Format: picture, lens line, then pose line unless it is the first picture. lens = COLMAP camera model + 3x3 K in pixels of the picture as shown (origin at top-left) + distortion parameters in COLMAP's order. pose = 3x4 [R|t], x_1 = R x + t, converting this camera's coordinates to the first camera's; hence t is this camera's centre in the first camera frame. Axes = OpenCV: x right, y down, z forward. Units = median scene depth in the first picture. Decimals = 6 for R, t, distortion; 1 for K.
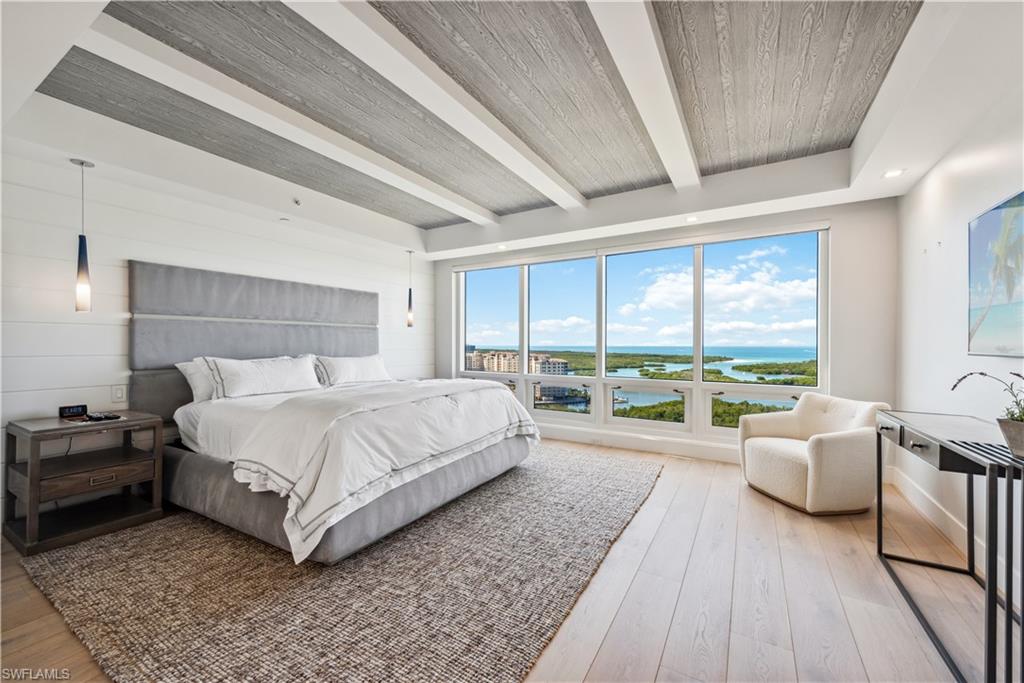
lens RADIAL K [[396.9, 0, 512.5], [0, 396.9, 338.2], [0, 0, 1]] dist [-0.002070, -0.000603]
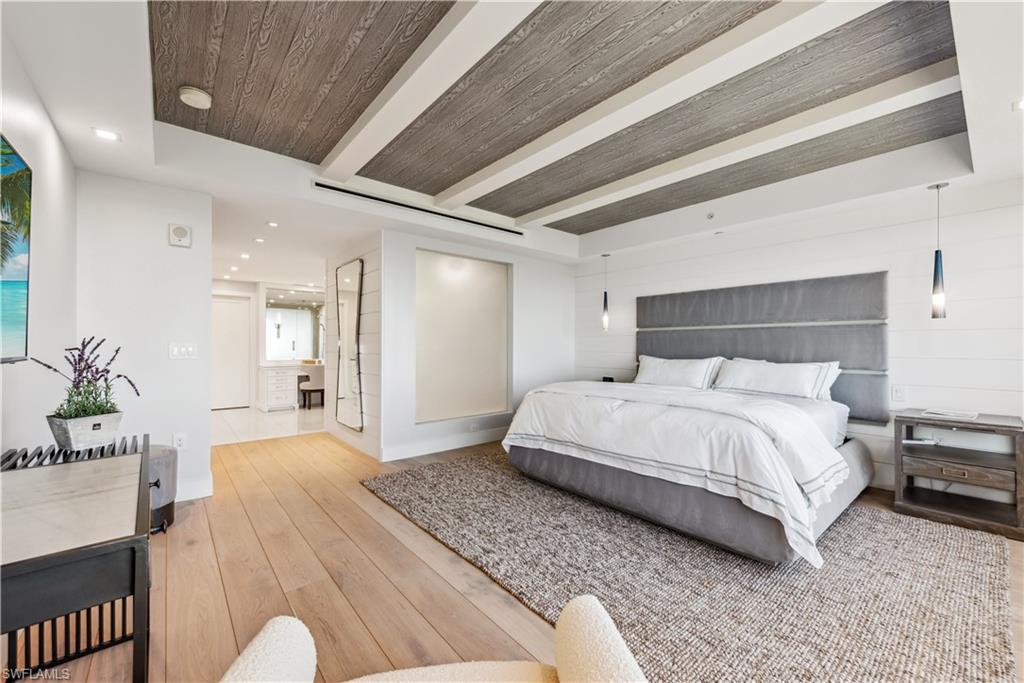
lens RADIAL K [[396.9, 0, 507.5], [0, 396.9, 335.7], [0, 0, 1]] dist [-0.002070, -0.000603]
pose [[-0.329867, -0.022849, -0.943751, 0.820791], [0.008924, 0.999587, -0.027320, 0.010352], [0.943985, -0.017434, -0.329527, 1.026121]]
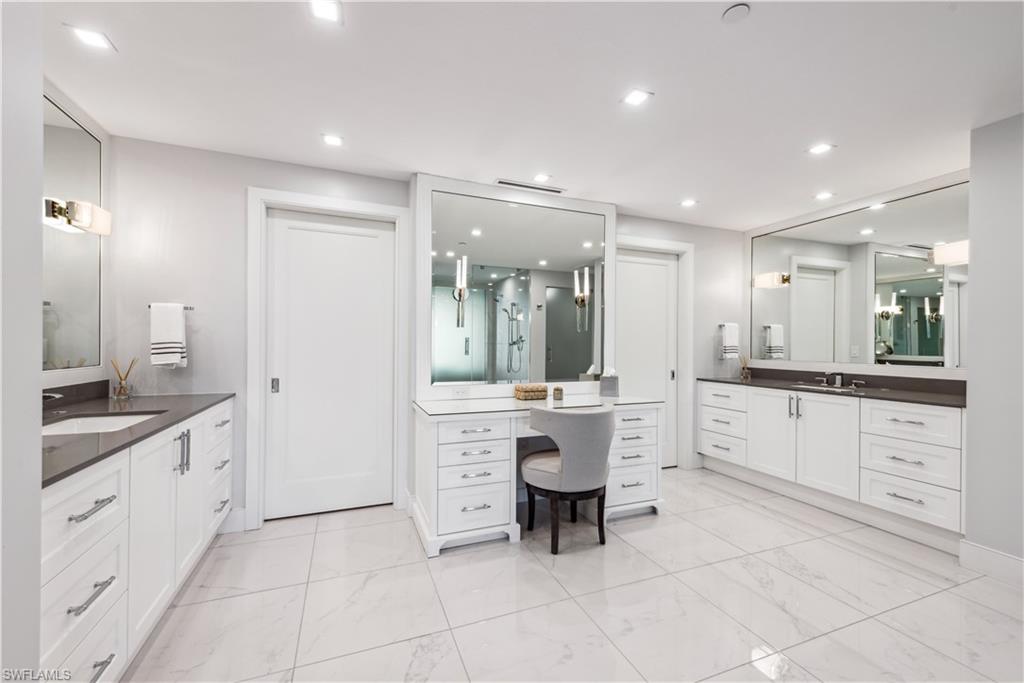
lens RADIAL K [[396.9, 0, 509.7], [0, 396.9, 345.0], [0, 0, 1]] dist [-0.002070, -0.000603]
pose [[-0.616317, -0.014682, -0.787362, 0.414290], [-0.009832, 0.999892, -0.010949, 0.006373], [0.787437, 0.000993, -0.616394, 0.520095]]
